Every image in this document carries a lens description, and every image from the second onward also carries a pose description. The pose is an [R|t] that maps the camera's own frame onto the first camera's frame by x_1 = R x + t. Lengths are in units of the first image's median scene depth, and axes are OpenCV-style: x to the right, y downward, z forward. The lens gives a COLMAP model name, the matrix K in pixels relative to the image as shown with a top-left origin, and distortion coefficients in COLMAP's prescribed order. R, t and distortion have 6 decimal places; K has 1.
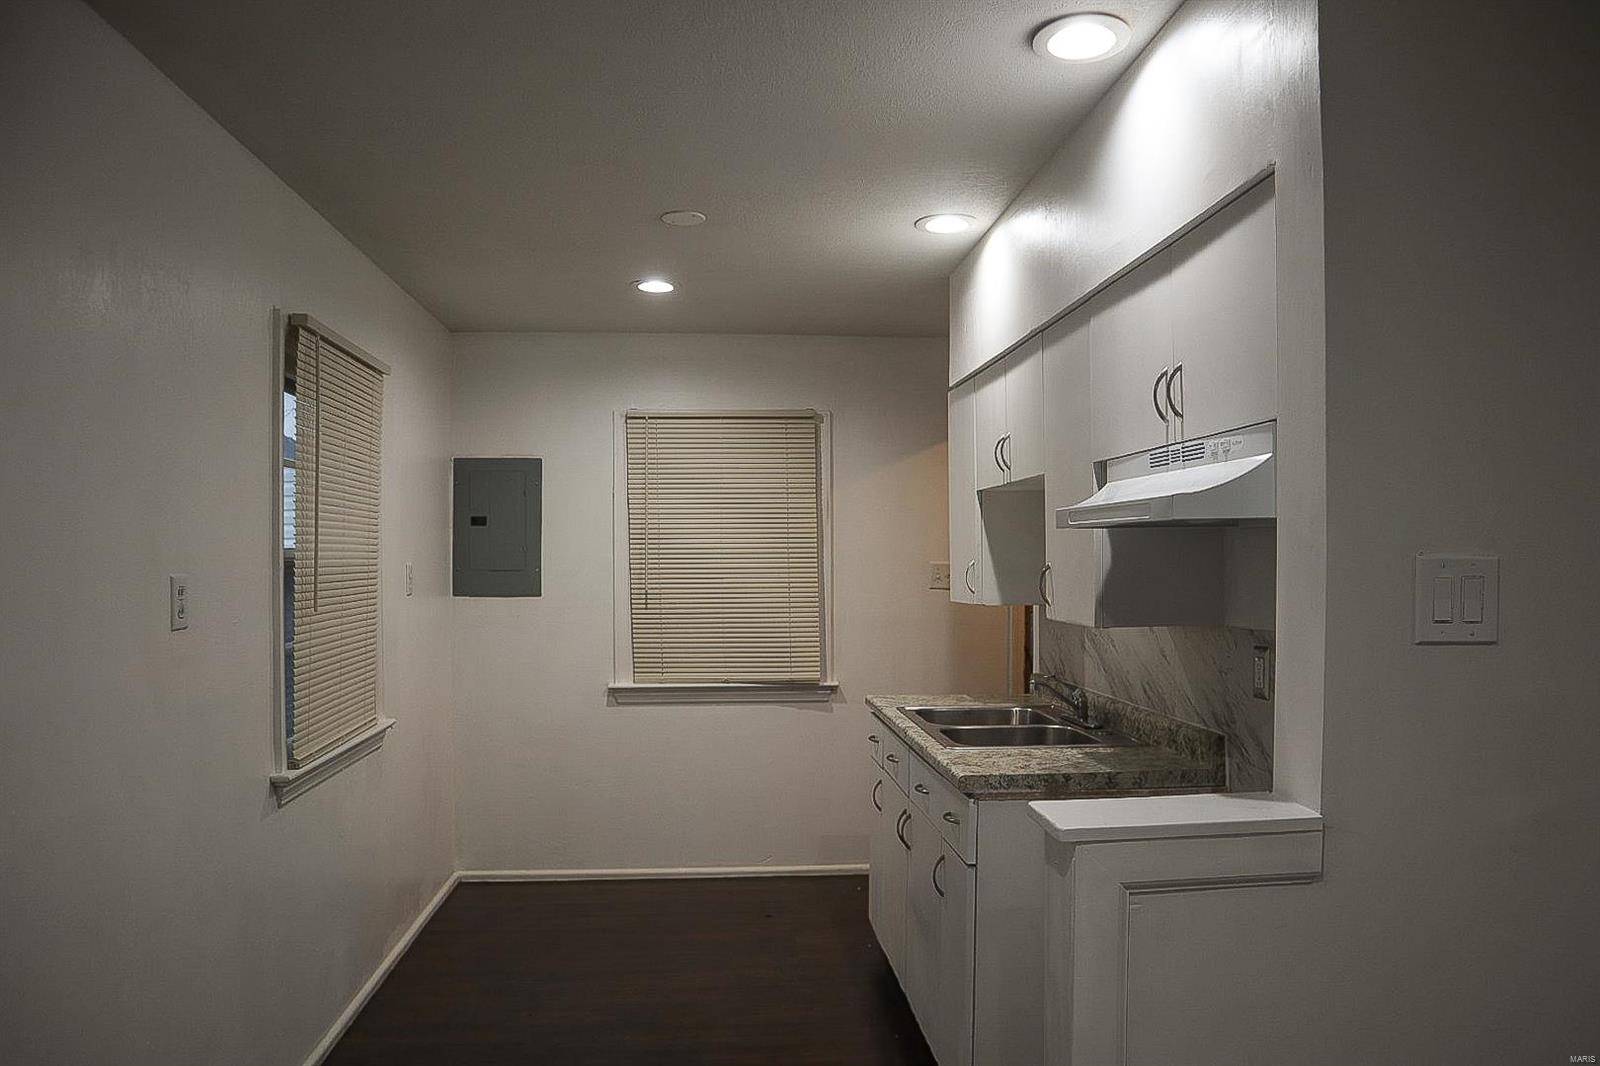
lens RADIAL K [[1142.9, 0, 797.4], [0, 1142.9, 574.7], [0, 0, 1]] dist [-0.152569, 0.053490]
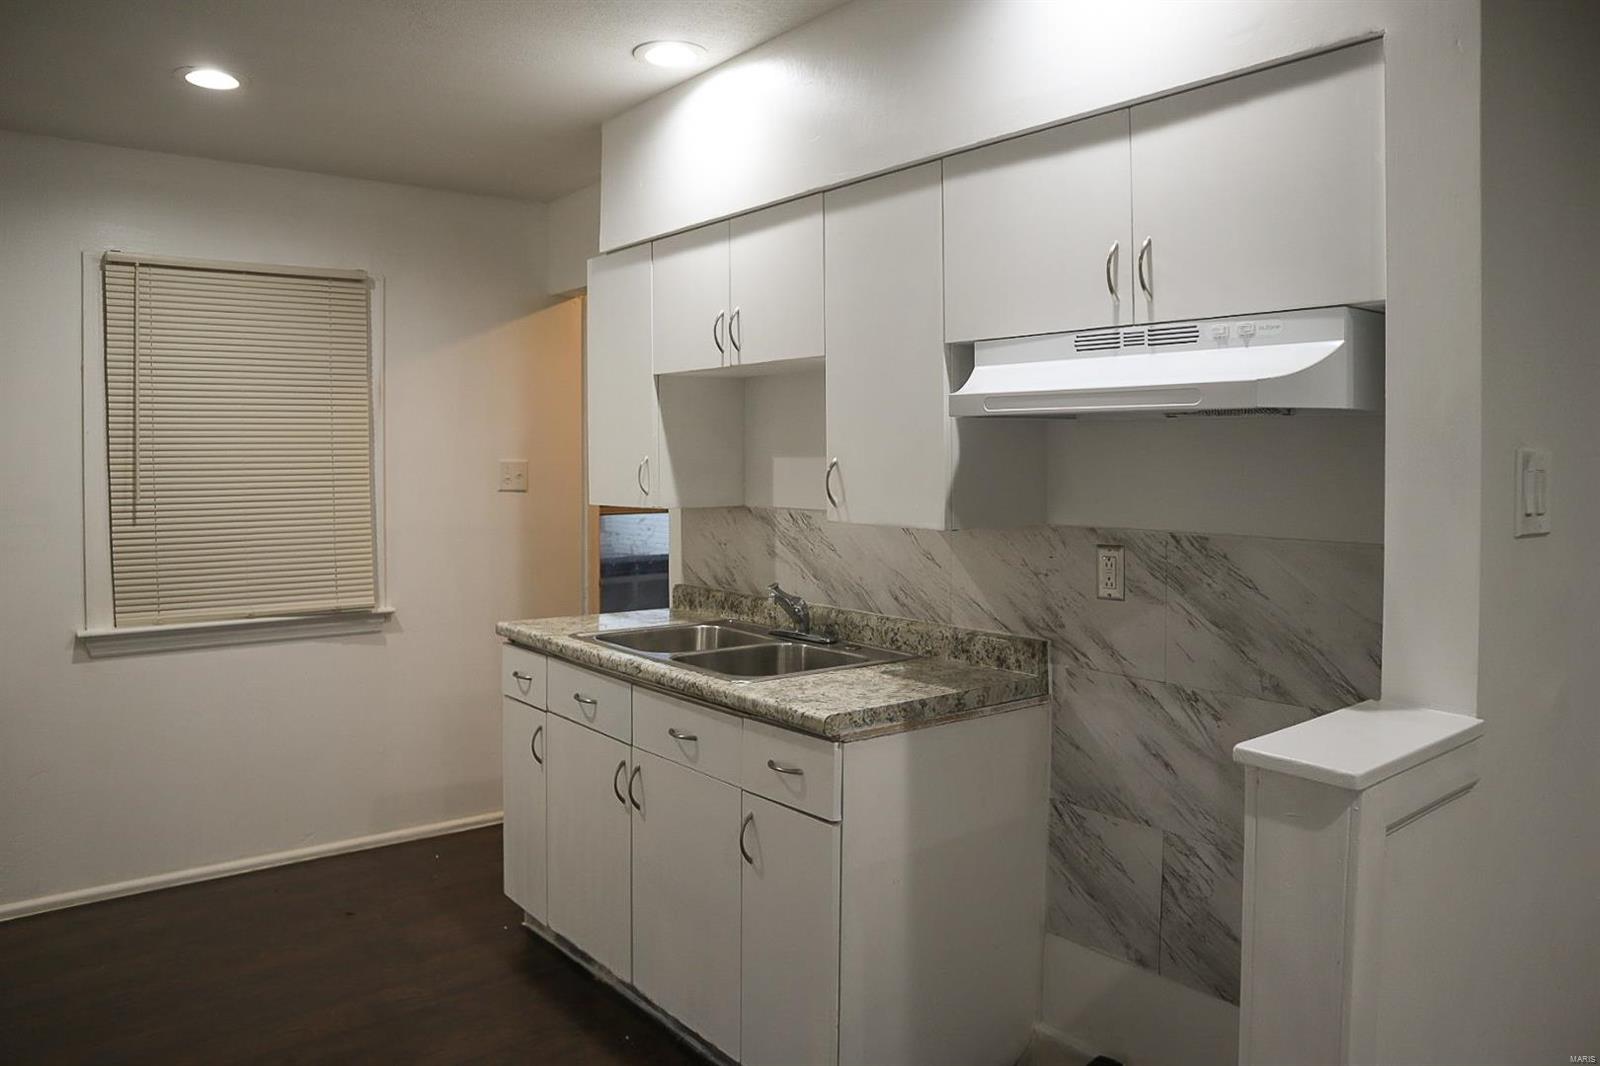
lens RADIAL K [[1153.3, 0, 800.5], [0, 1153.3, 485.6], [0, 0, 1]] dist [-0.114532, 0.063532]
pose [[0.833451, -0.014619, 0.552399, -0.272903], [0.009179, 0.999878, 0.012613, -0.001050], [-0.552517, -0.005442, 0.833484, 0.259767]]
